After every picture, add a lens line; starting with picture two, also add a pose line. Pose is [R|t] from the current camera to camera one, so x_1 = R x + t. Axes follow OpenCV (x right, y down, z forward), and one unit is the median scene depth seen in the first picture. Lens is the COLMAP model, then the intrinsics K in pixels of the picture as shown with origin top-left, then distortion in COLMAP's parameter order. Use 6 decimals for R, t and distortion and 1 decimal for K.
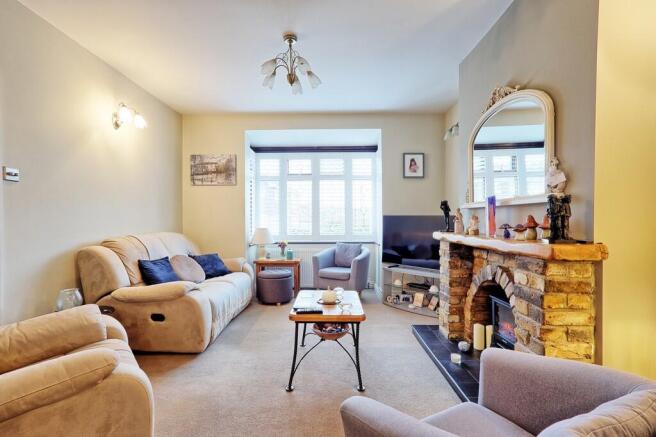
lens RADIAL K [[306.1, 0, 328.0], [0, 306.1, 218.5], [0, 0, 1]] dist [-0.016445, 0.024333]
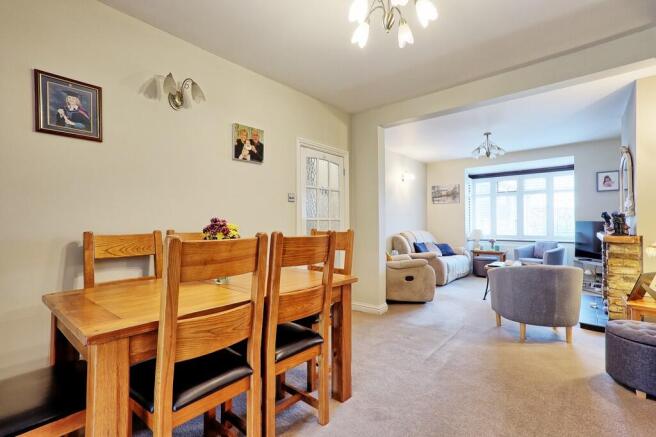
lens RADIAL K [[306.1, 0, 328.0], [0, 306.1, 218.5], [0, 0, 1]] dist [-0.016445, 0.024333]
pose [[0.767619, -0.006615, -0.640873, 0.205553], [-0.002196, 0.999914, -0.012952, -0.002222], [0.640903, 0.011350, 0.767538, -0.699957]]
